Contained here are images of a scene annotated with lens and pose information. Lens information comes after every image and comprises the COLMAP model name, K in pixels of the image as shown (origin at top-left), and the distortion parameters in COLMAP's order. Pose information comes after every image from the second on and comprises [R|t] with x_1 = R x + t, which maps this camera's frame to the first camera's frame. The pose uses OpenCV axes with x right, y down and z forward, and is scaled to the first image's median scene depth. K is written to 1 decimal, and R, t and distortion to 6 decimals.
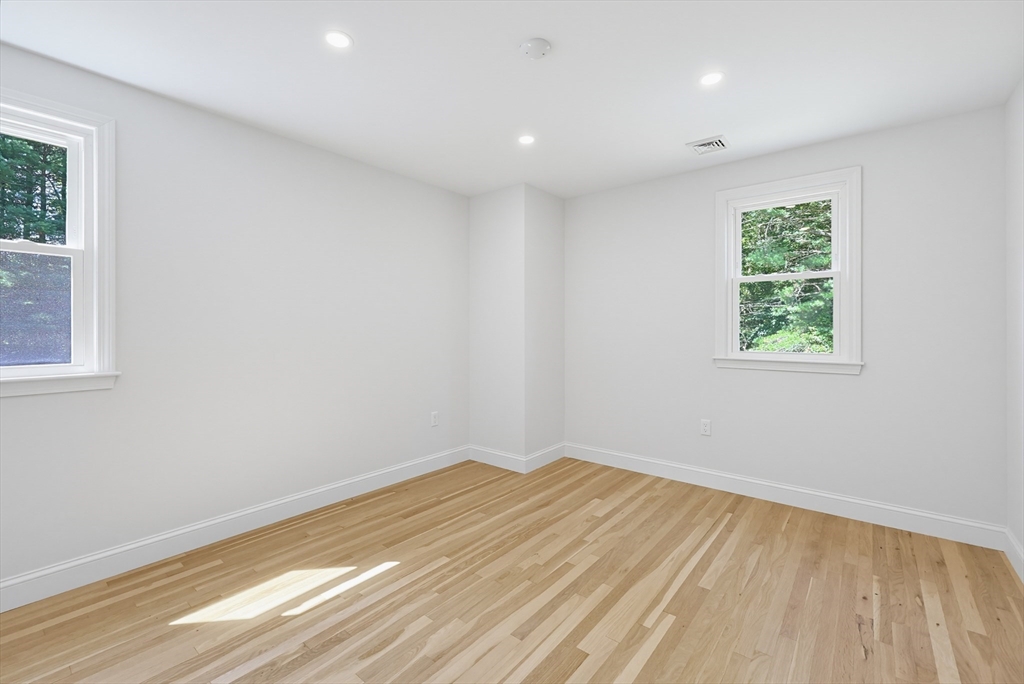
lens RADIAL K [[443.7, 0, 516.0], [0, 443.7, 337.4], [0, 0, 1]] dist [0.000434, -0.000204]
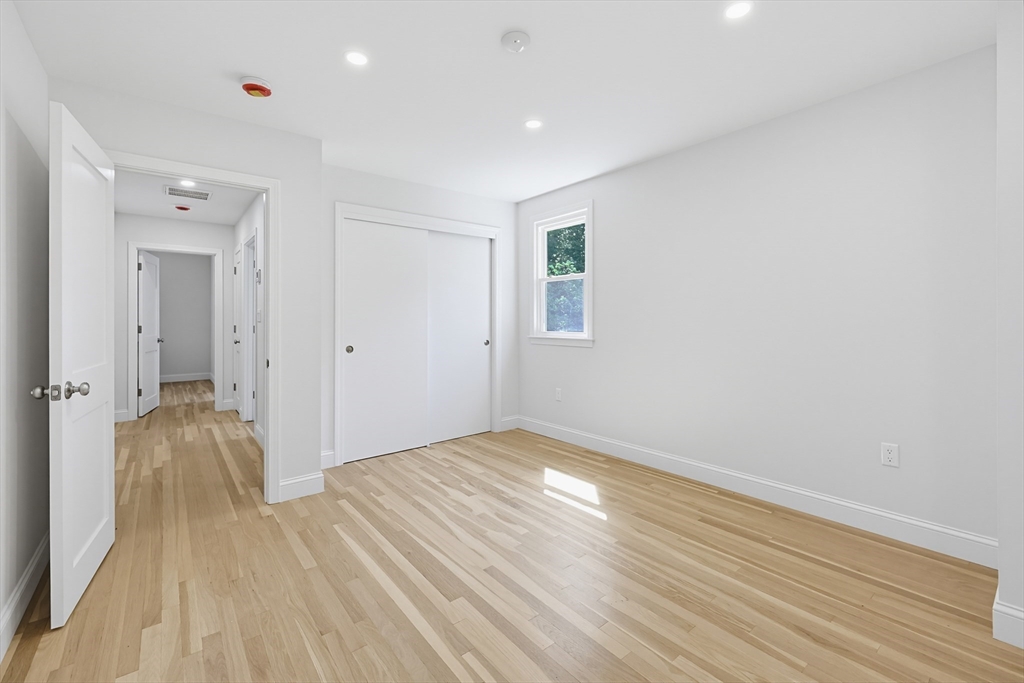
lens RADIAL K [[443.7, 0, 516.0], [0, 443.7, 336.9], [0, 0, 1]] dist [0.000434, -0.000204]
pose [[-0.219937, 0.040805, -0.974660, 0.777091], [-0.011007, 0.998957, 0.044306, -0.005929], [0.975452, 0.020472, -0.219259, 0.905662]]
